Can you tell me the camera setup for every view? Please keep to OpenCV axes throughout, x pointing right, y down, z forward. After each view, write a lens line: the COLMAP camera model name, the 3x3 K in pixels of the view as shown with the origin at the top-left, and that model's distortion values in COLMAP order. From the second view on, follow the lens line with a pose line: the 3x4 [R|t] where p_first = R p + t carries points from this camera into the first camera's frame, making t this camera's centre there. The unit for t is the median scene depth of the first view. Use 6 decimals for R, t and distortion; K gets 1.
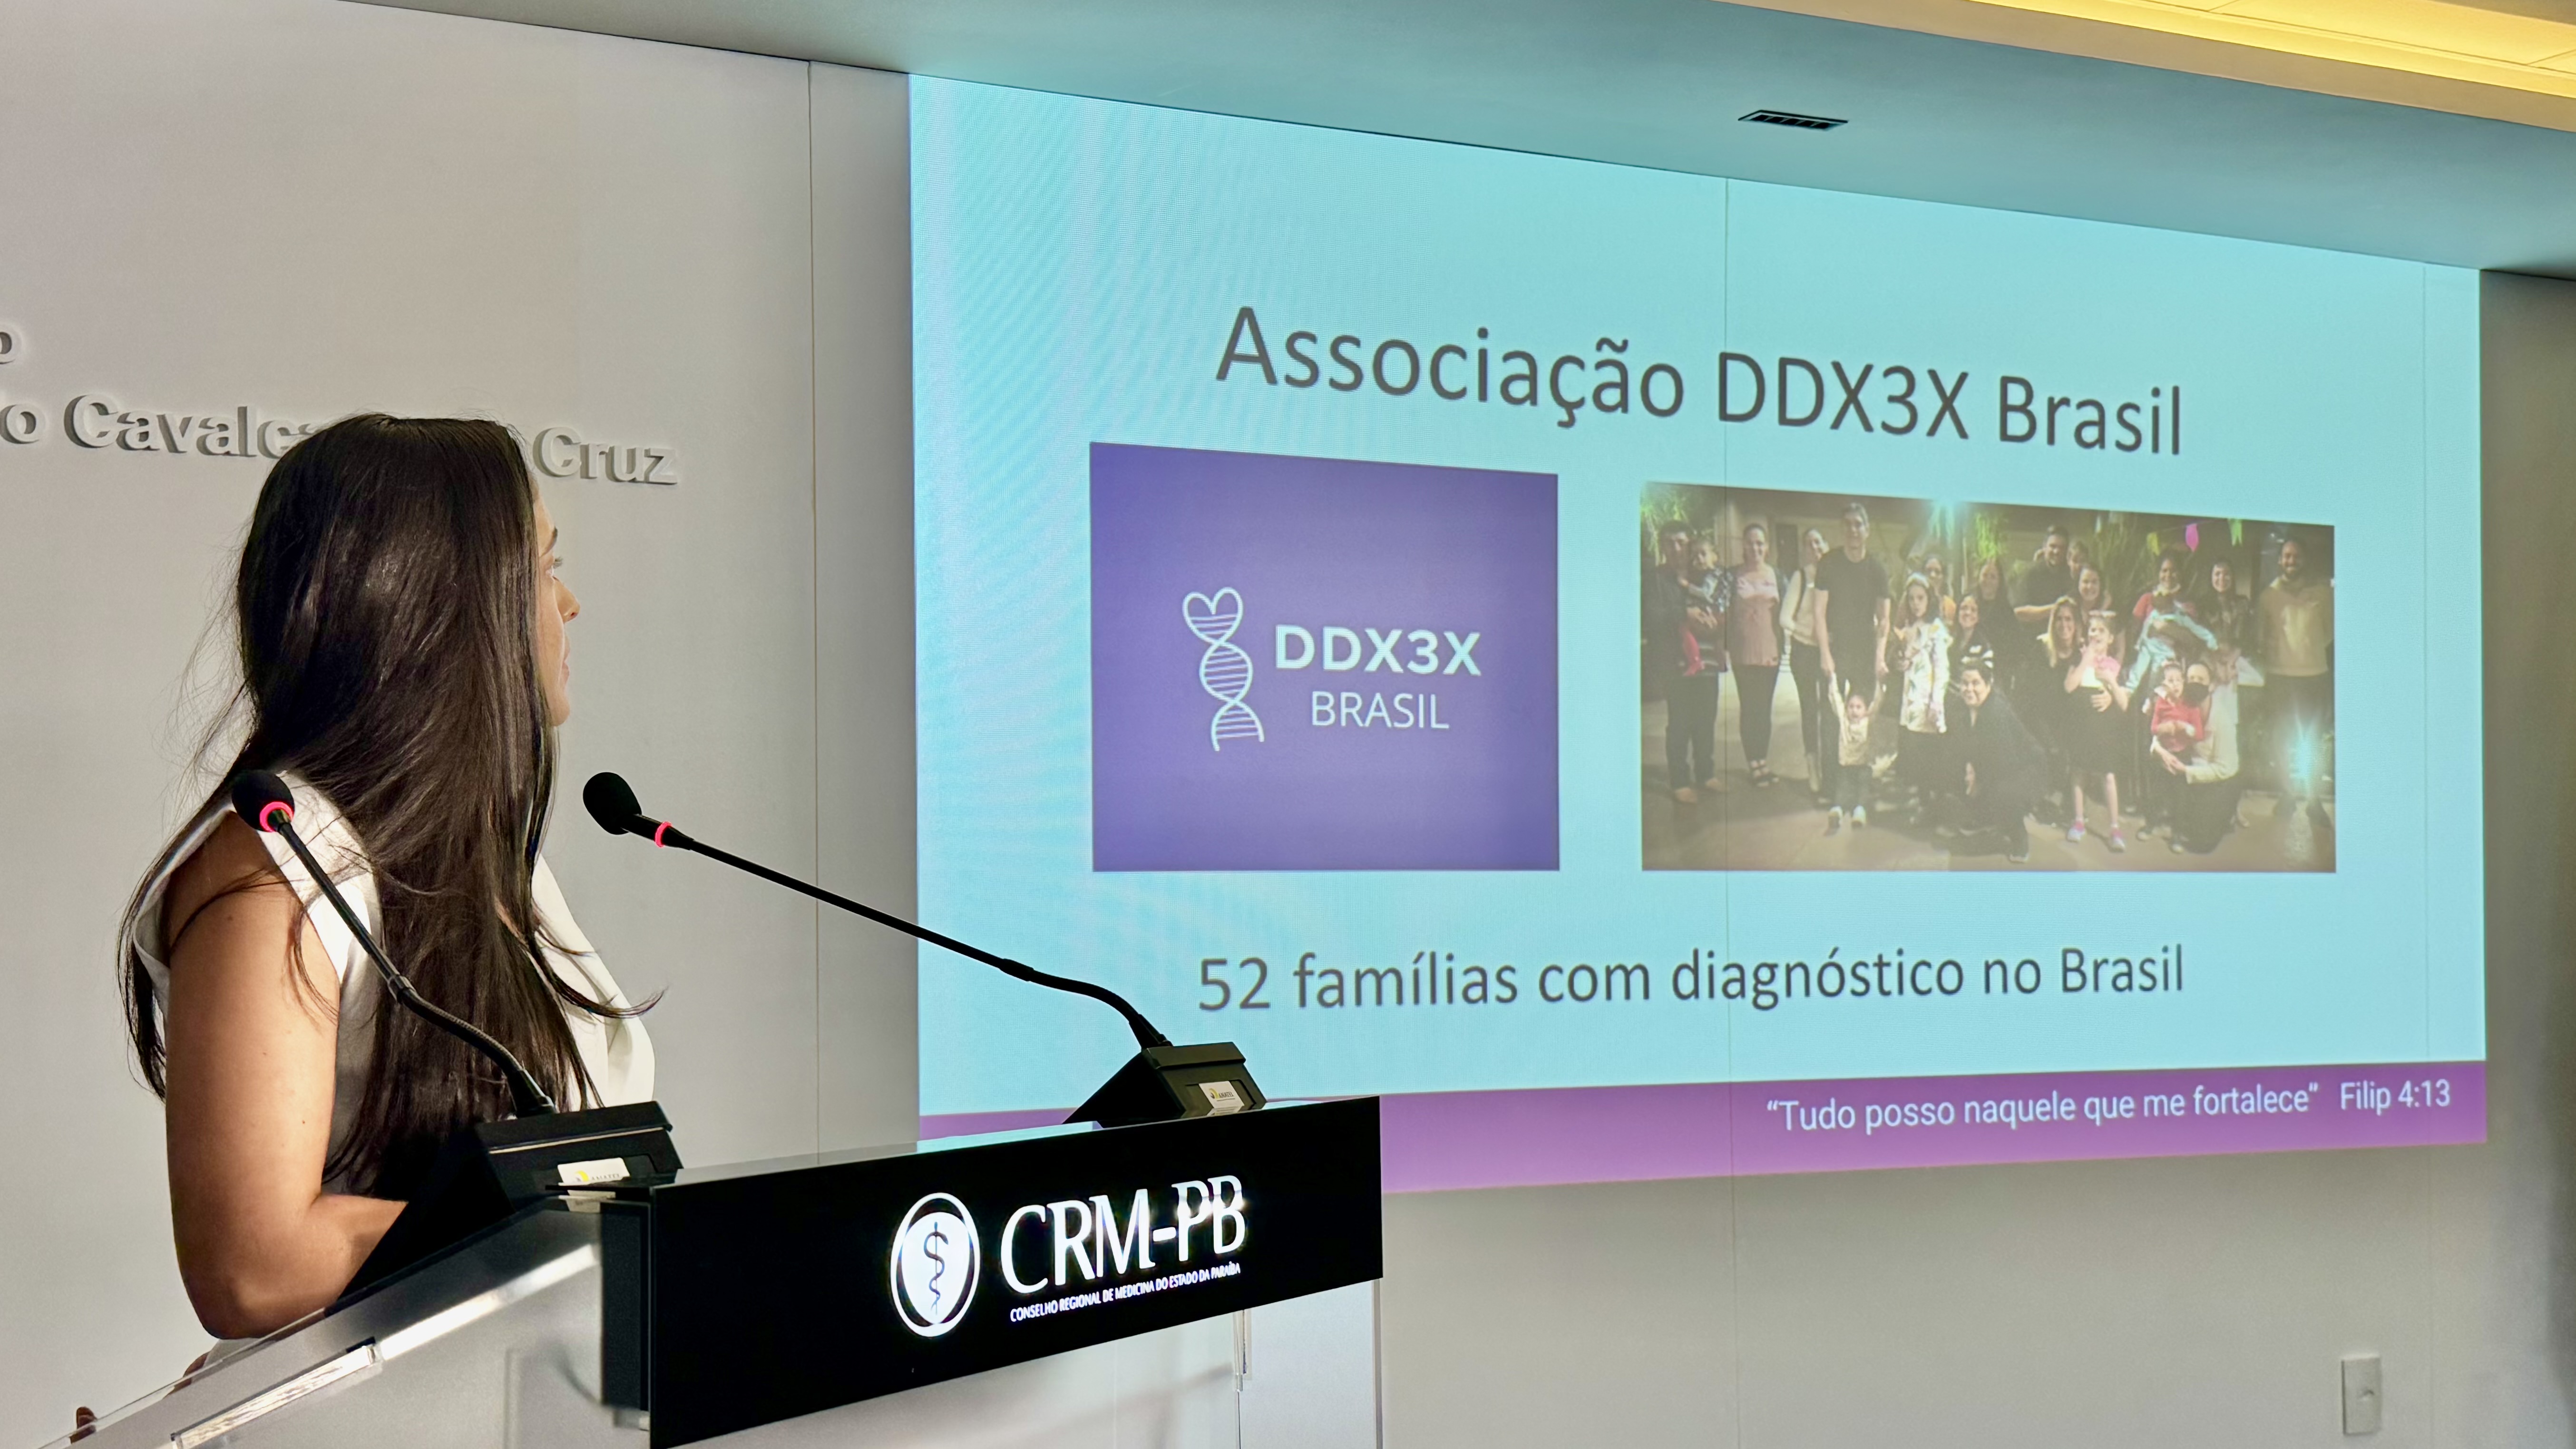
lens RADIAL K [[2694.0, 0, 980.3], [0, 2694.0, 854.0], [0, 0, 1]] dist [0.071846, -0.035580]
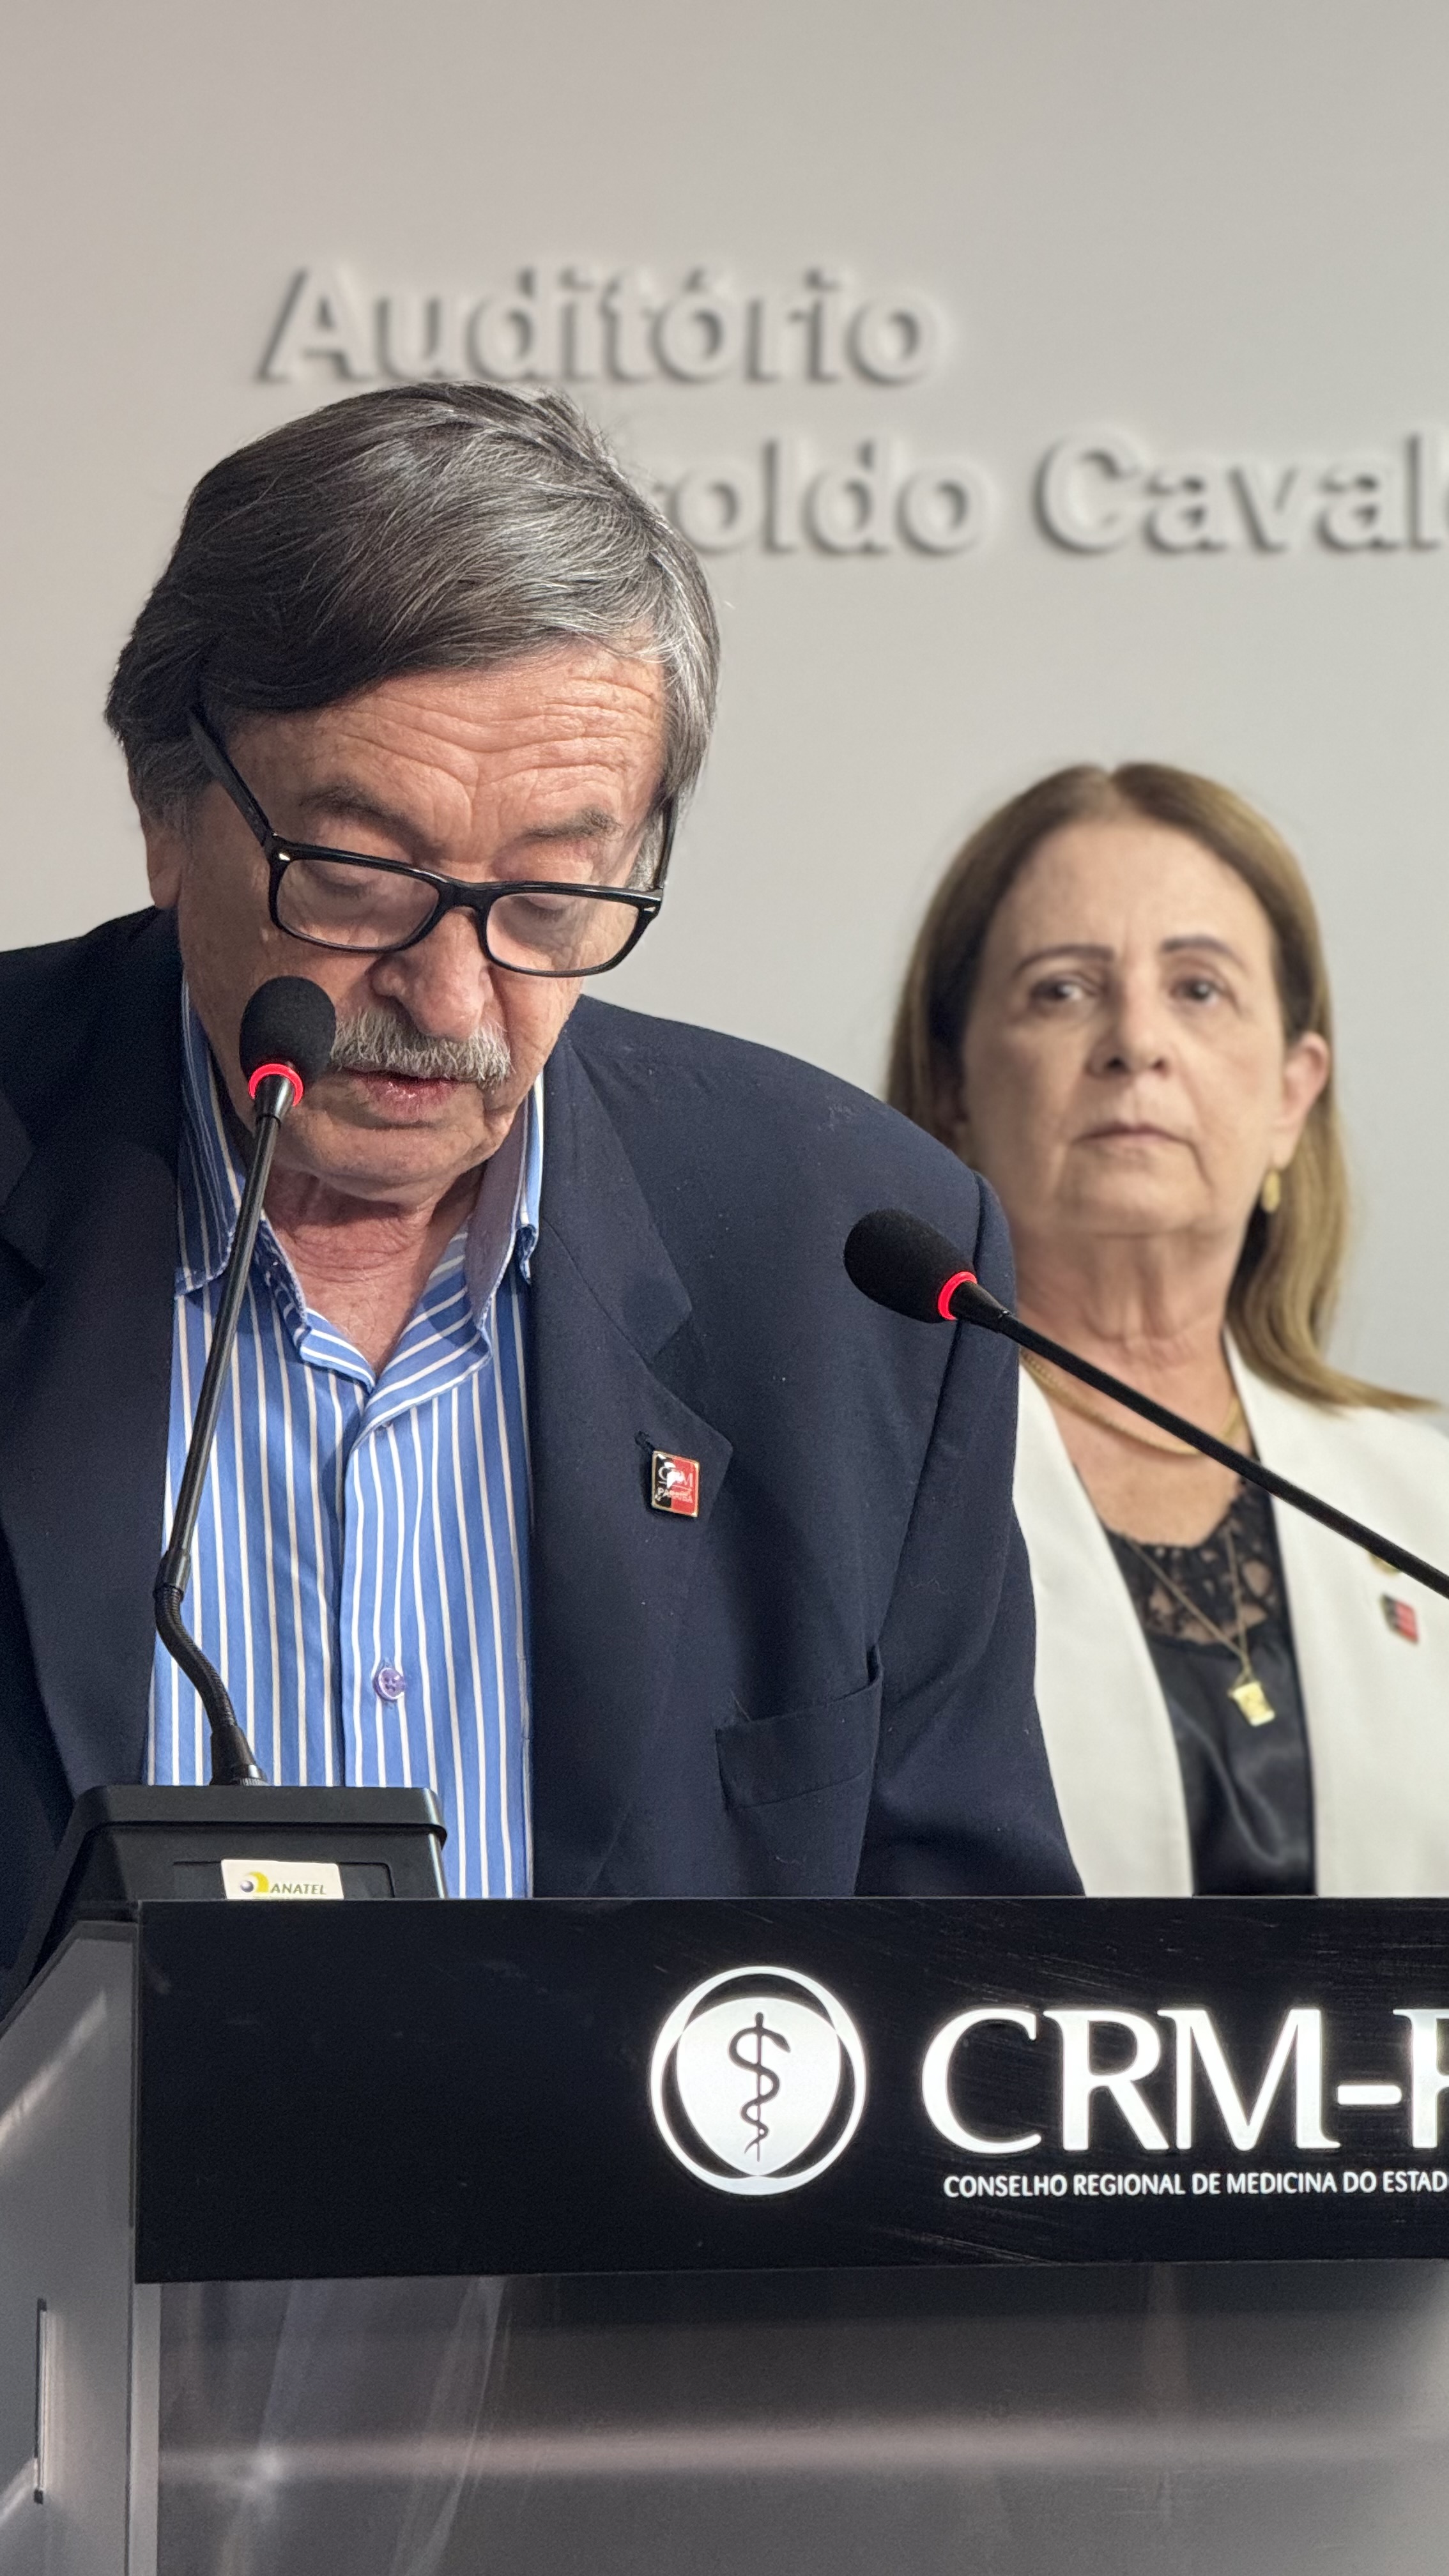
lens RADIAL K [[8827.4, 0, 761.0], [0, 8827.4, 1282.9], [0, 0, 1]] dist [0.586526, -2.091143]
pose [[0.845462, -0.008548, -0.533967, 0.955184], [-0.003230, 0.999772, -0.021120, 0.010401], [0.534026, 0.019581, 0.845241, -0.647029]]
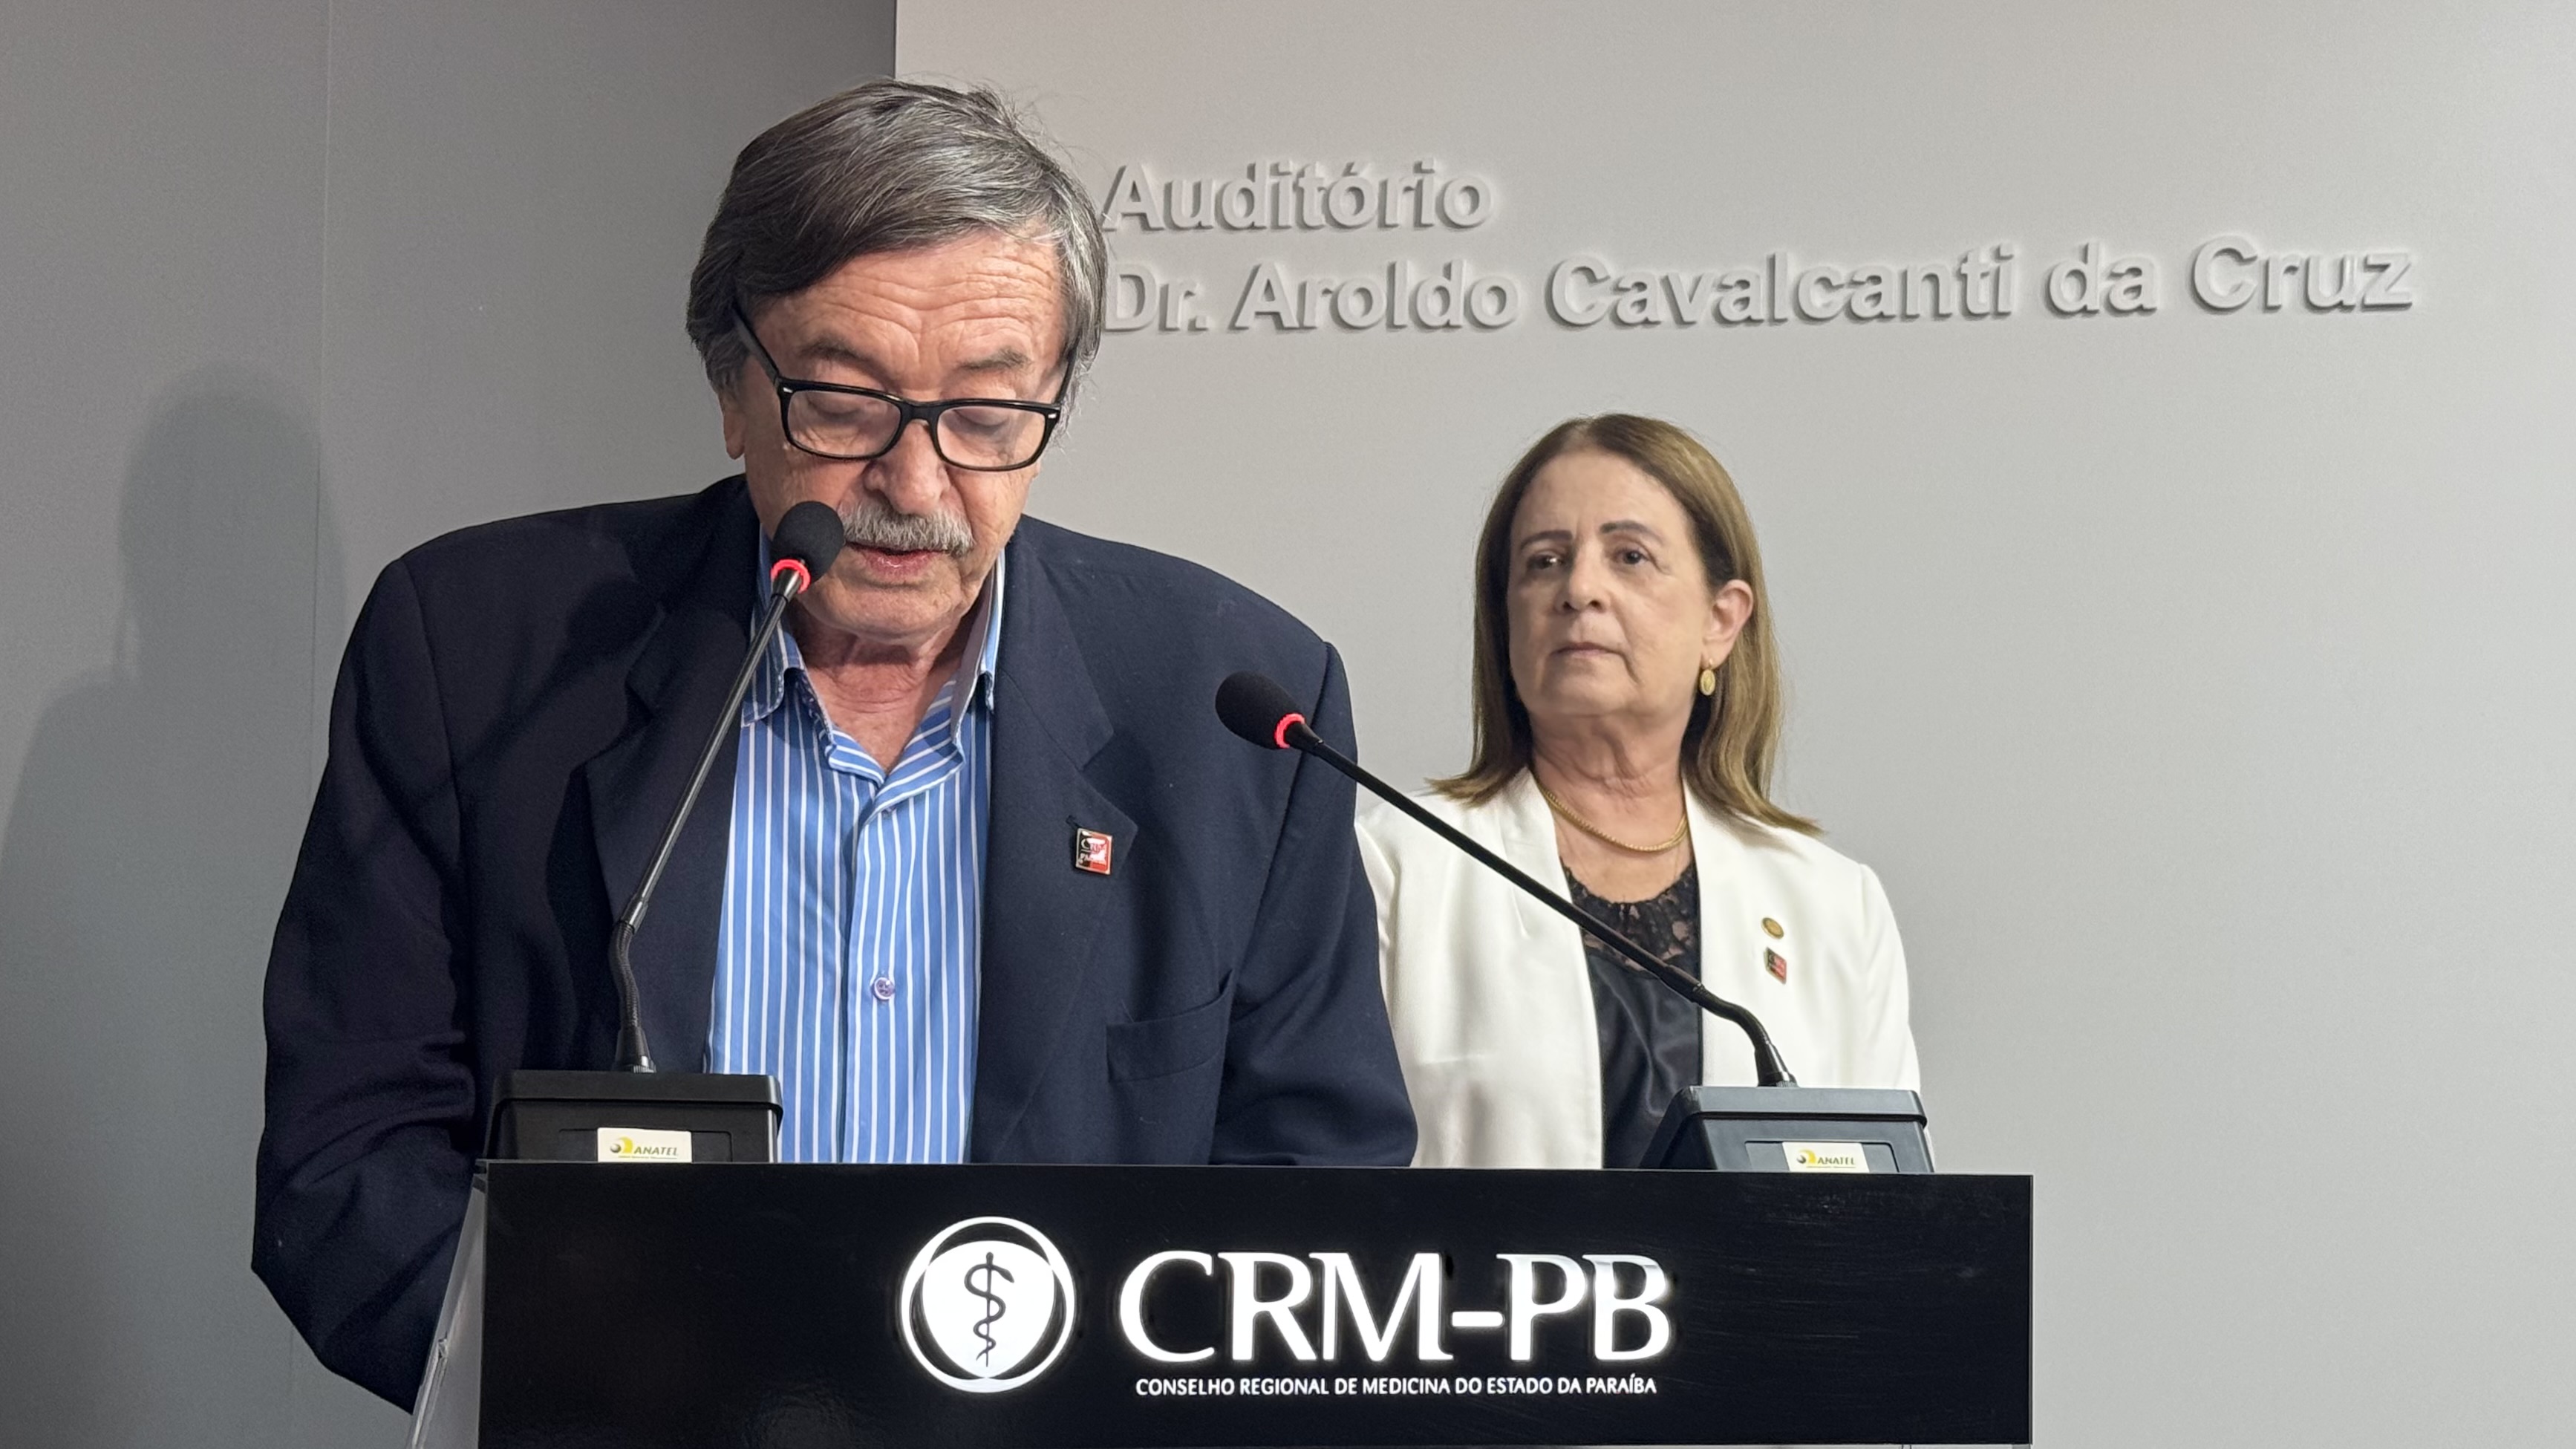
lens RADIAL K [[4070.3, 0, 1213.0], [0, 4070.3, 868.7], [0, 0, 1]] dist [0.151638, 0.017308]
pose [[0.784850, 0.009601, -0.619612, 0.701119], [-0.015990, 0.999861, -0.004762, 0.023711], [0.619480, 0.013645, 0.784894, 0.074797]]
